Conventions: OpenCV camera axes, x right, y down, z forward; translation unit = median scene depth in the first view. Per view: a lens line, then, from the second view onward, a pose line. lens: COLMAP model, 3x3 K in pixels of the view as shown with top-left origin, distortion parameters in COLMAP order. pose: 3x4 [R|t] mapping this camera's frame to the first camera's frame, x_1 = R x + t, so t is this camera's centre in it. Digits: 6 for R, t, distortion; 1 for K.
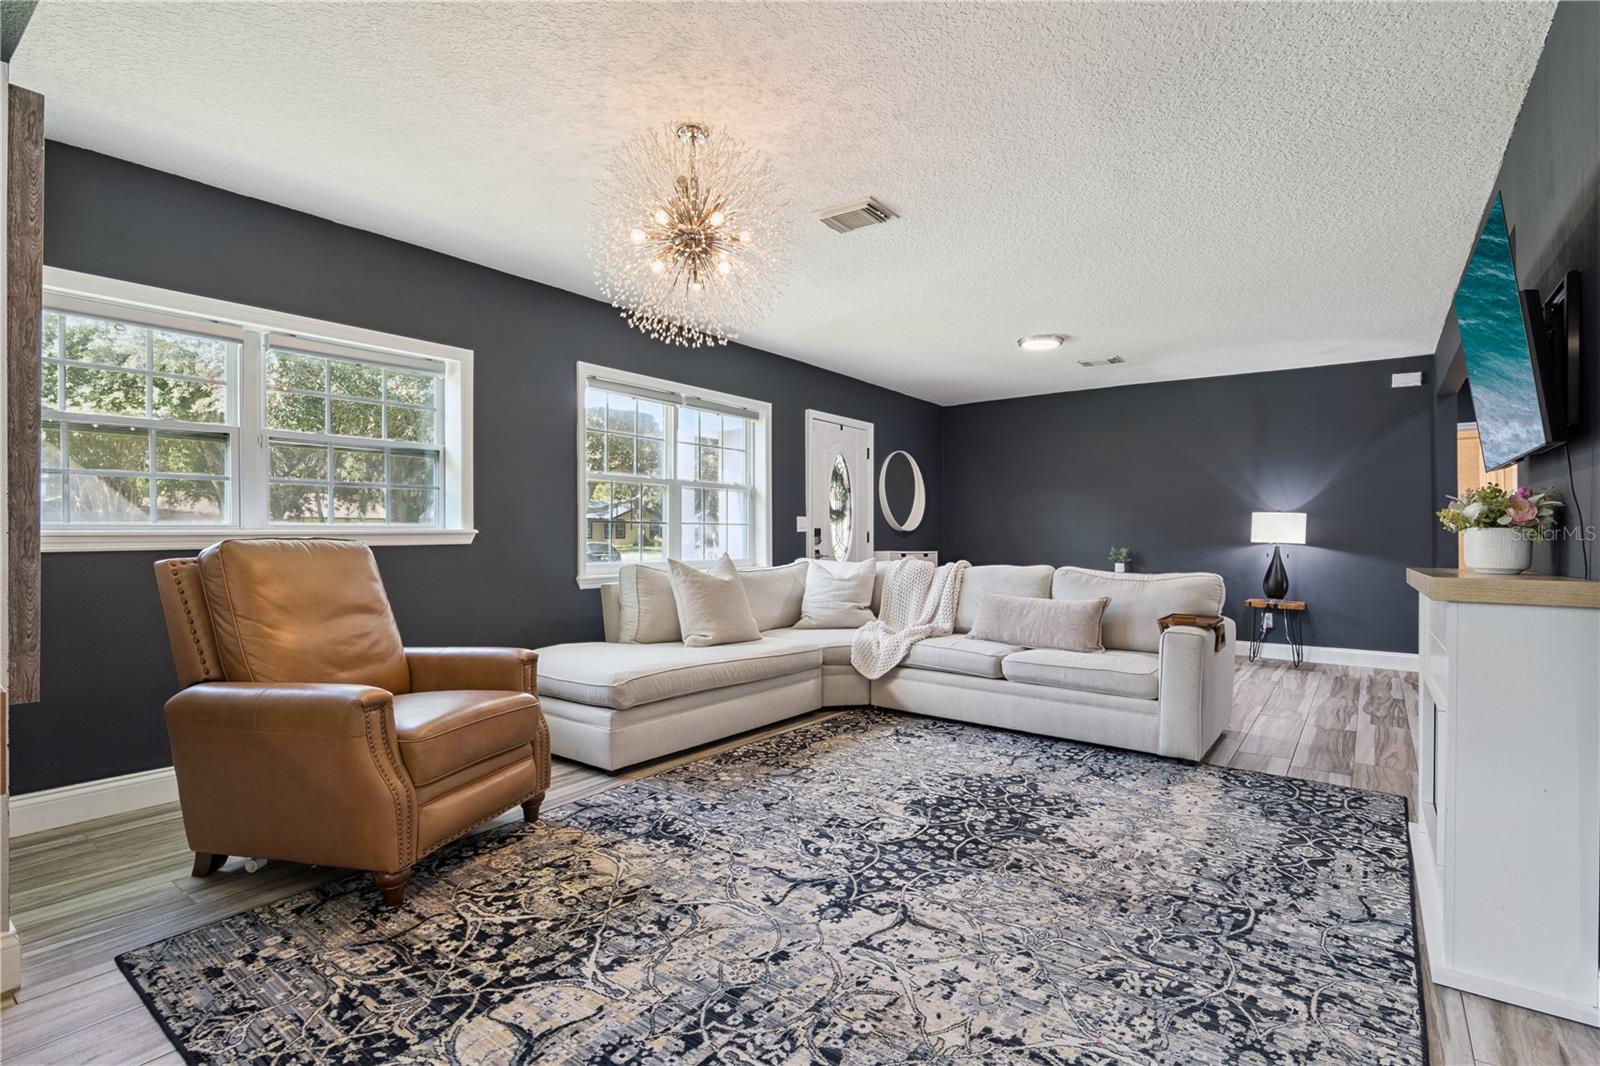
lens RADIAL K [[777.2, 0, 802.4], [0, 777.2, 535.4], [0, 0, 1]] dist [-0.014280, 0.003299]
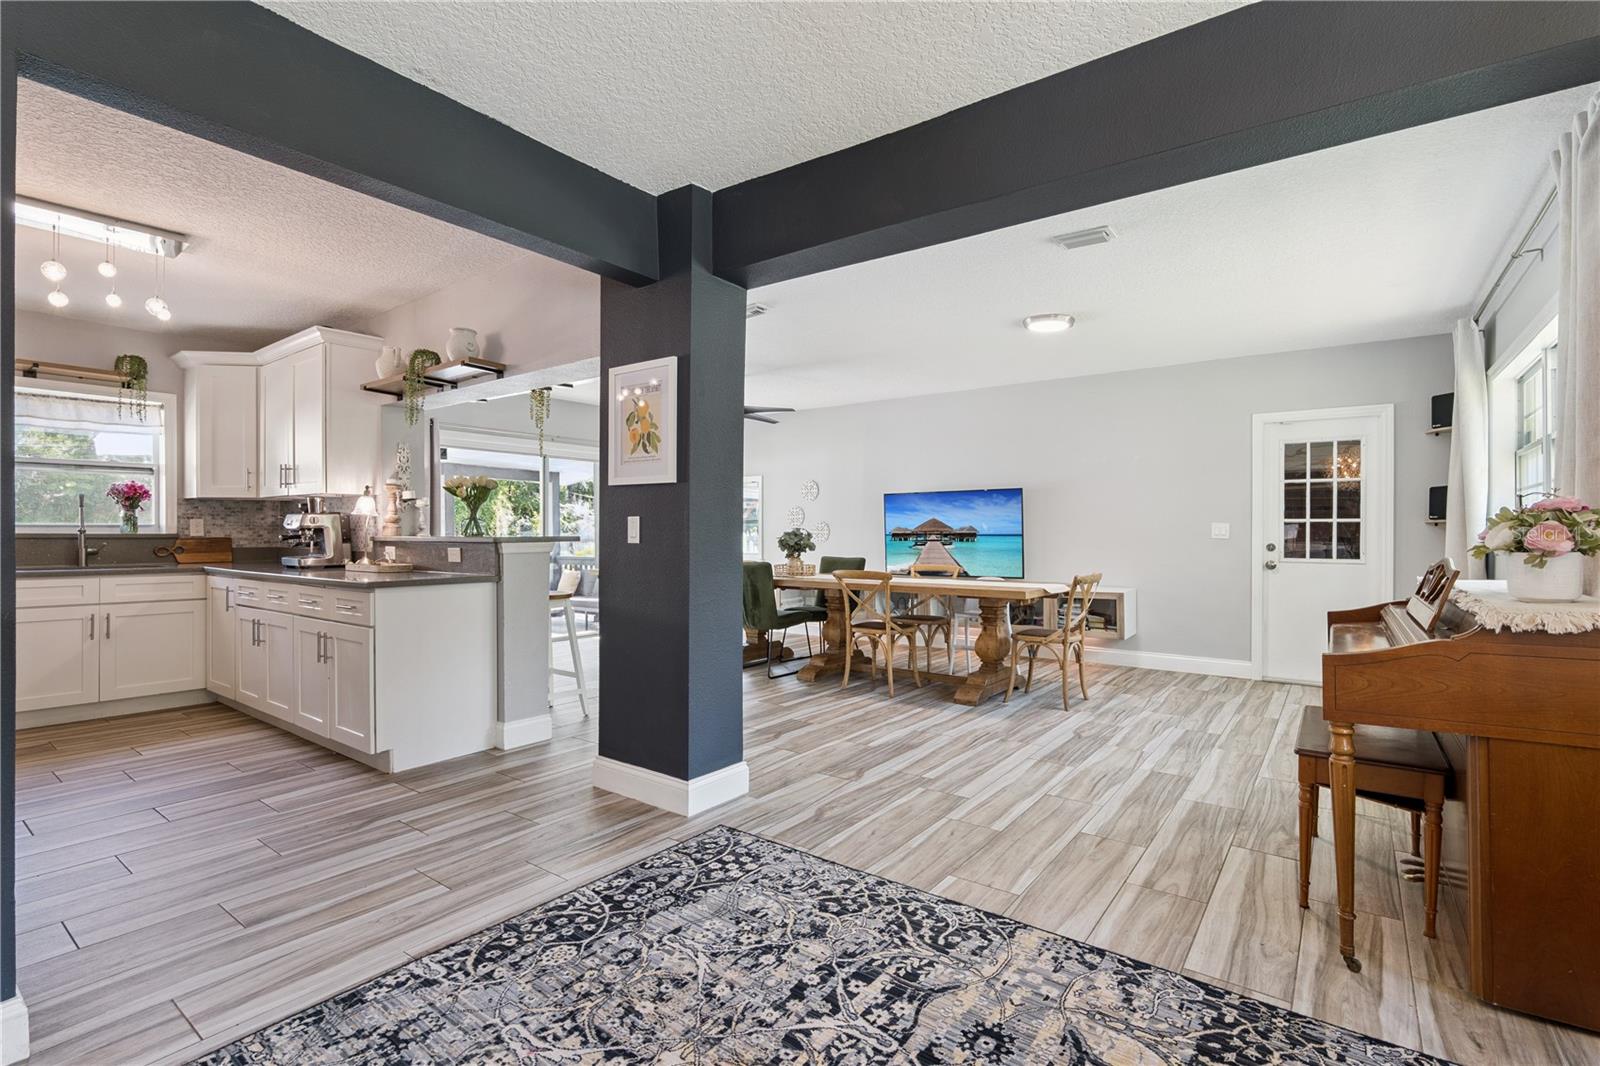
lens RADIAL K [[743.1, 0, 805.7], [0, 743.1, 534.3], [0, 0, 1]] dist [-0.018232, 0.002599]
pose [[-0.999986, -0.001496, -0.005070, 0.014728], [-0.001498, 0.999999, 0.000531, -0.020871], [0.005069, 0.000539, -0.999987, 1.208212]]
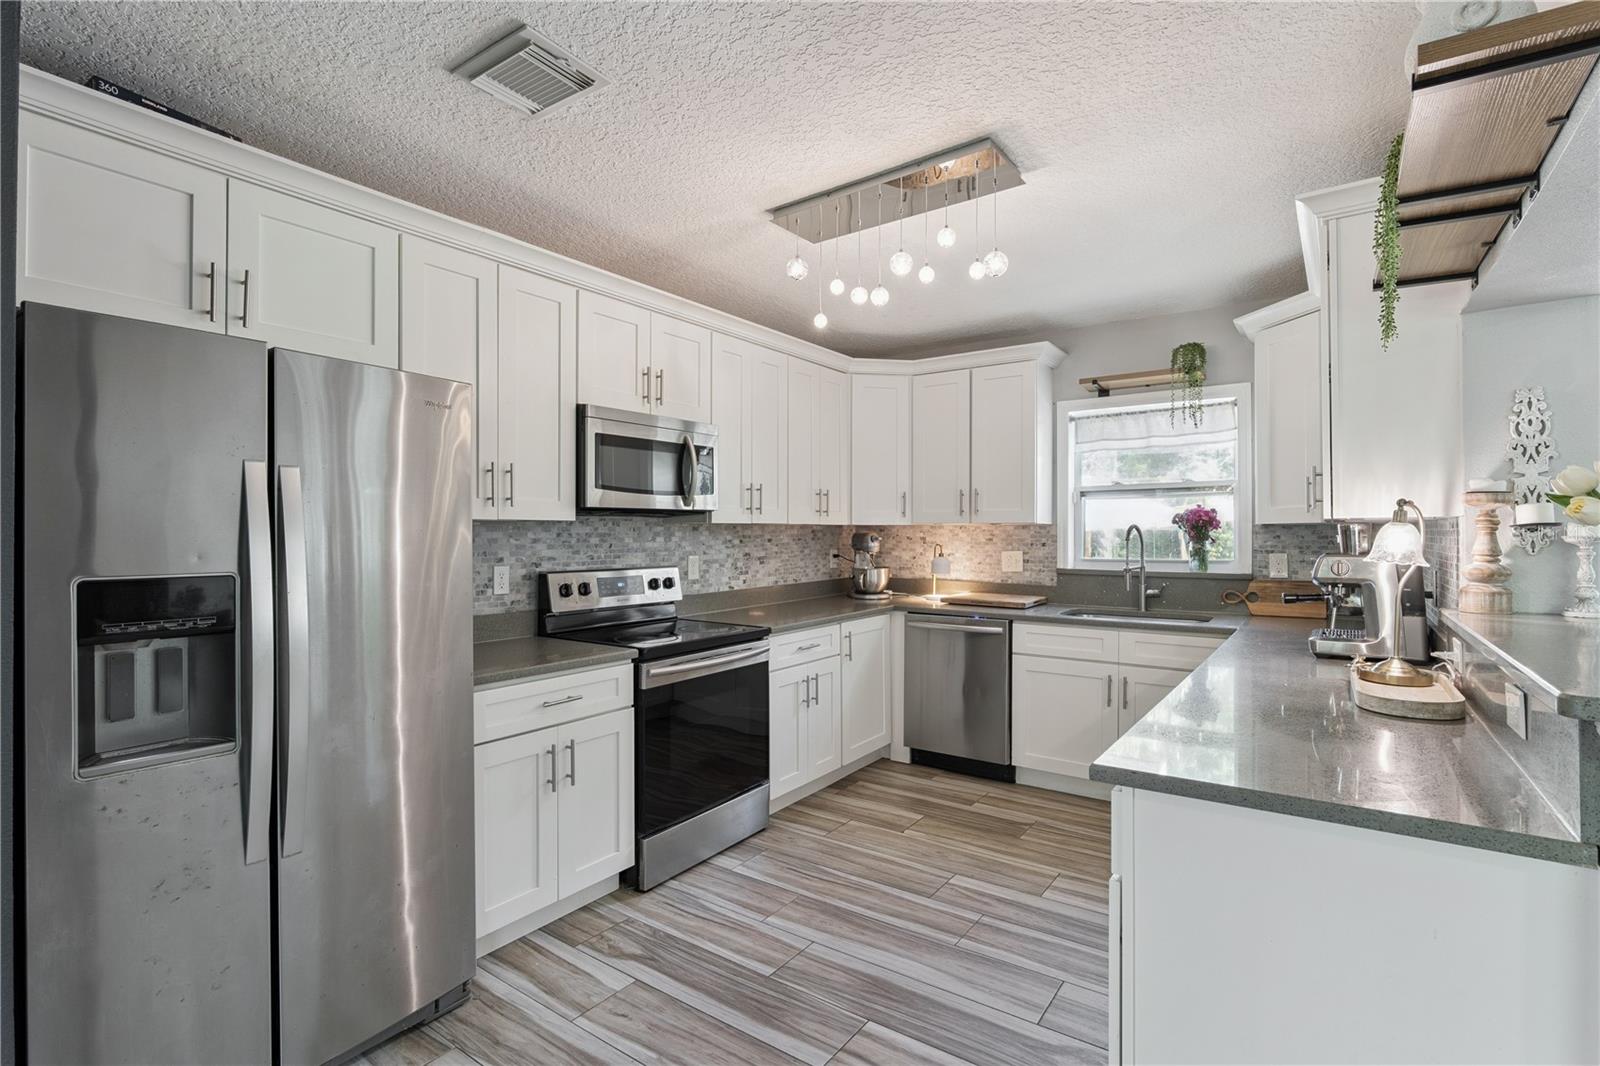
lens RADIAL K [[743.1, 0, 788.0], [0, 743.1, 529.4], [0, 0, 1]] dist [-0.018232, 0.002599]
pose [[-0.019126, 0.006956, 0.999793, 0.273063], [-0.002542, 0.999972, -0.007005, -0.092418], [-0.999814, -0.002676, -0.019107, 0.161606]]
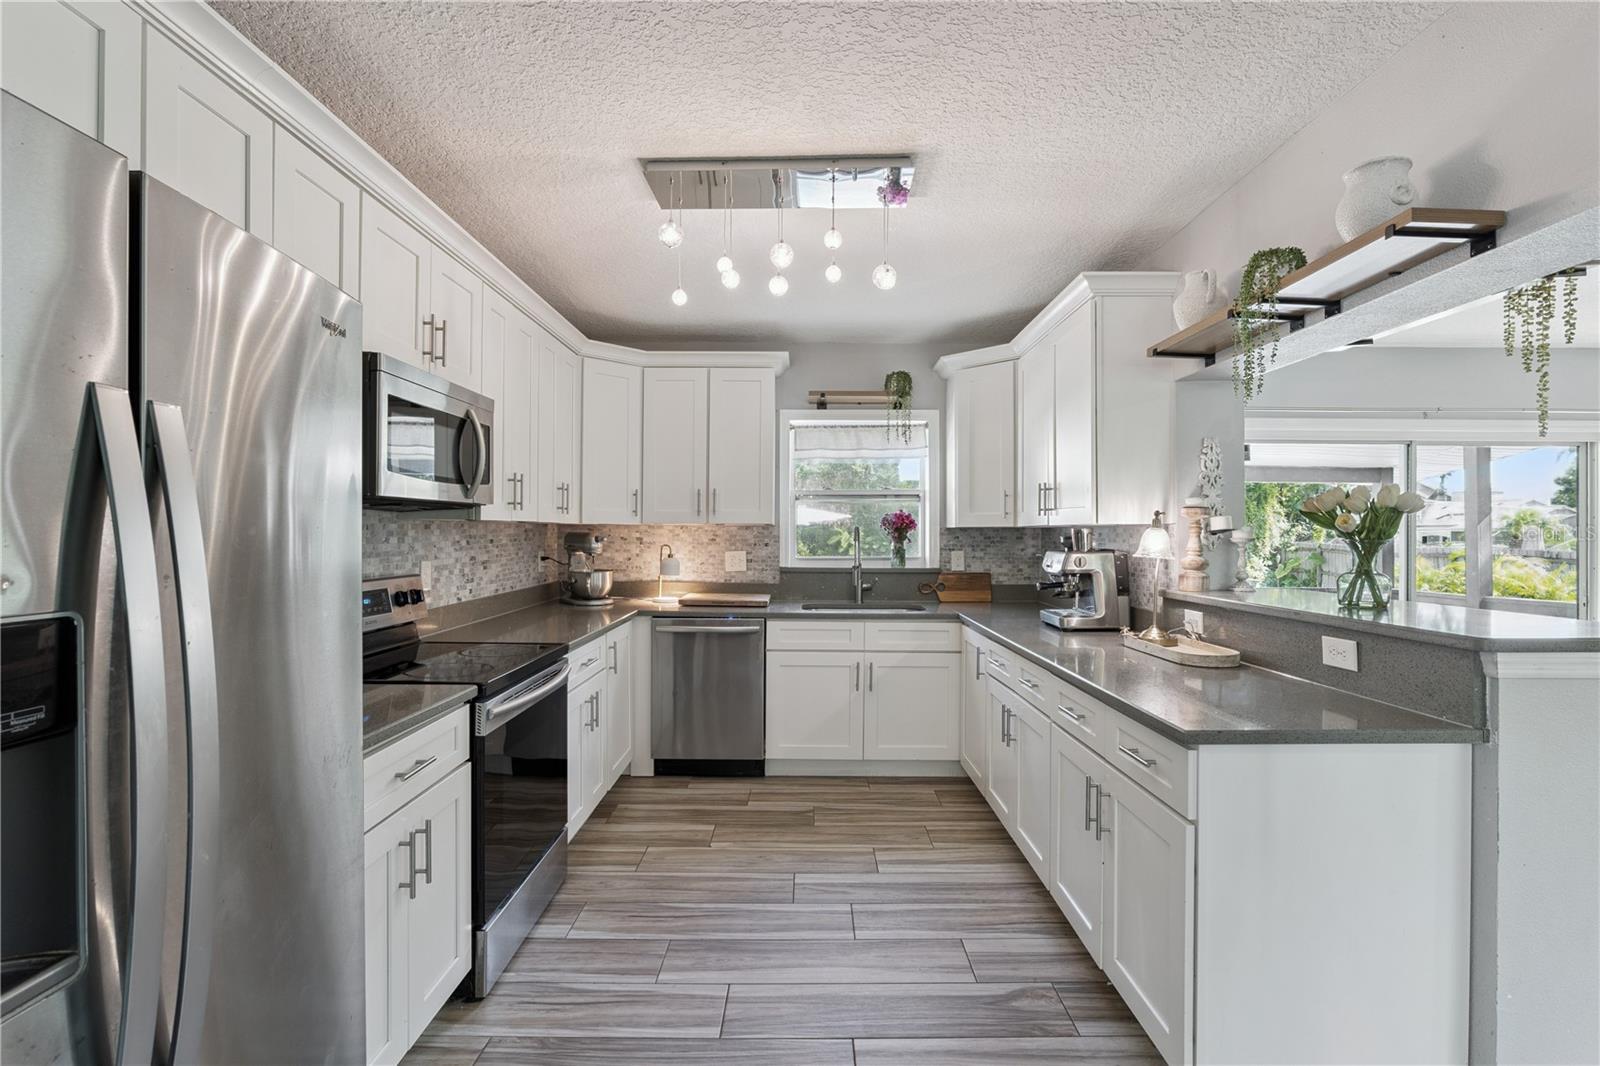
lens RADIAL K [[743.1, 0, 805.0], [0, 743.1, 532.0], [0, 0, 1]] dist [-0.018232, 0.002599]
pose [[-0.594604, 0.000935, 0.804019, 0.468114], [-0.005539, 0.999971, -0.005260, -0.092611], [-0.804000, -0.007581, -0.594581, 0.531359]]
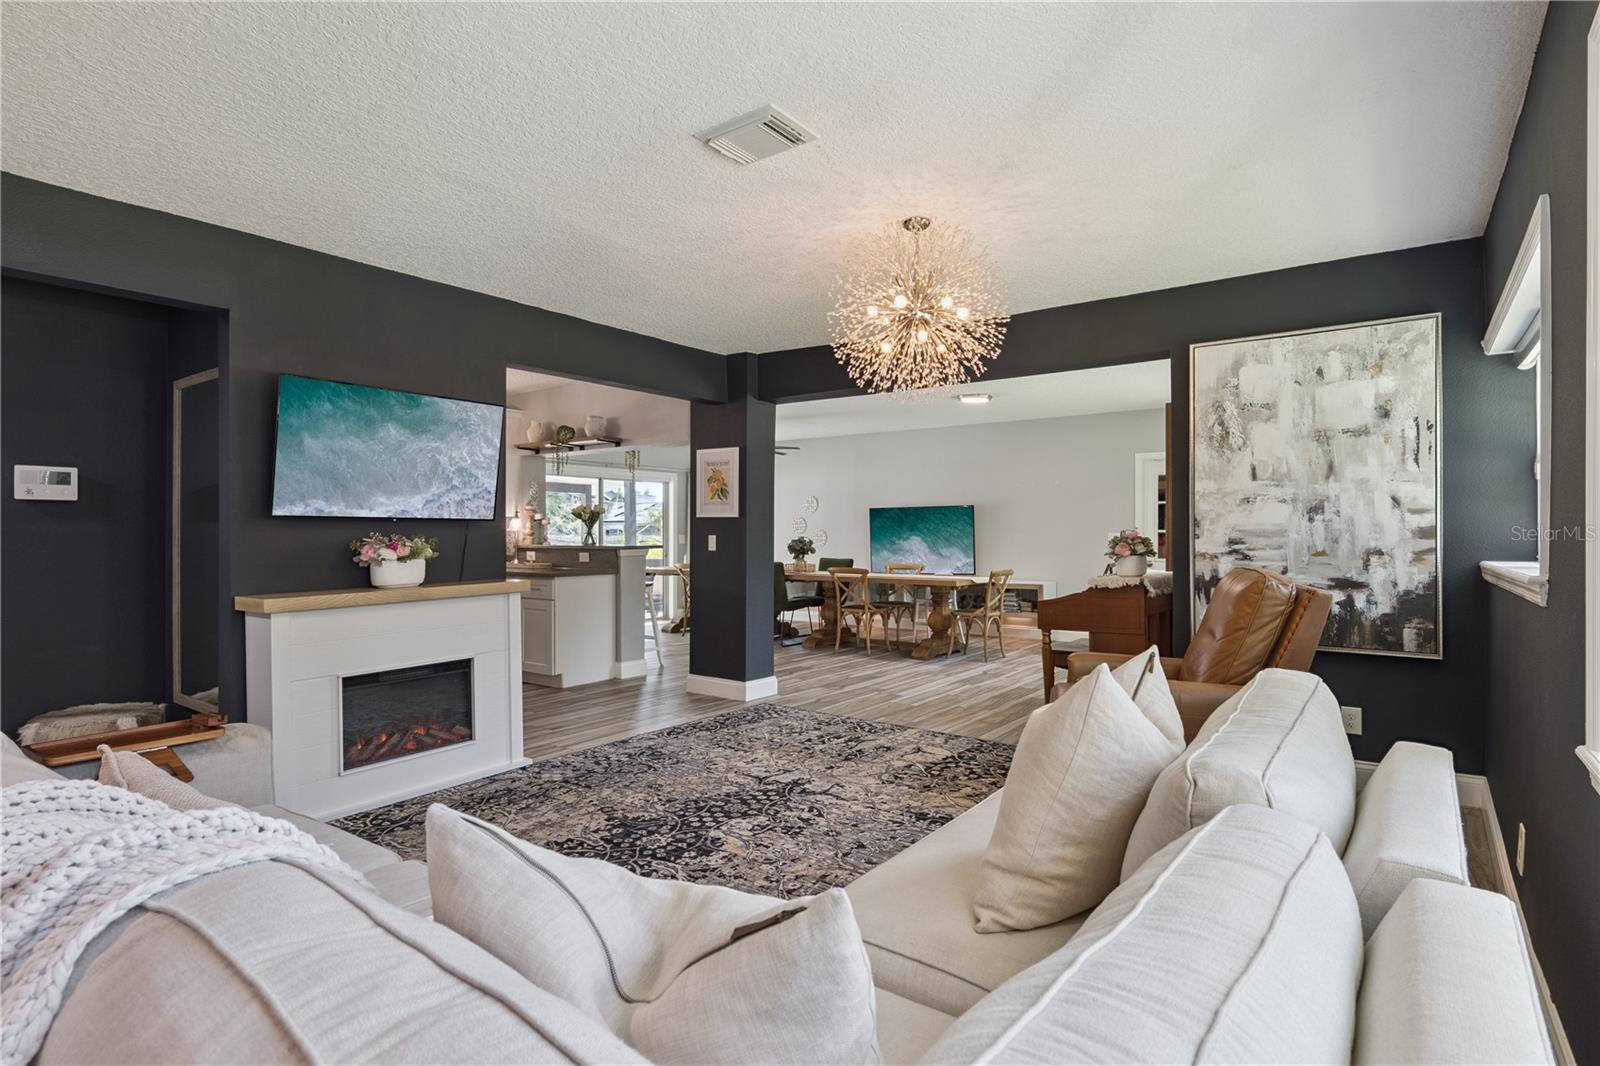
lens RADIAL K [[809.6, 0, 804.9], [0, 809.6, 528.8], [0, 0, 1]] dist [-0.006074, -0.000453]
pose [[-0.999984, 0.000411, -0.005678, 0.036177], [0.000442, 0.999986, -0.005316, -0.054621], [0.005676, -0.005318, -0.999970, 2.311012]]
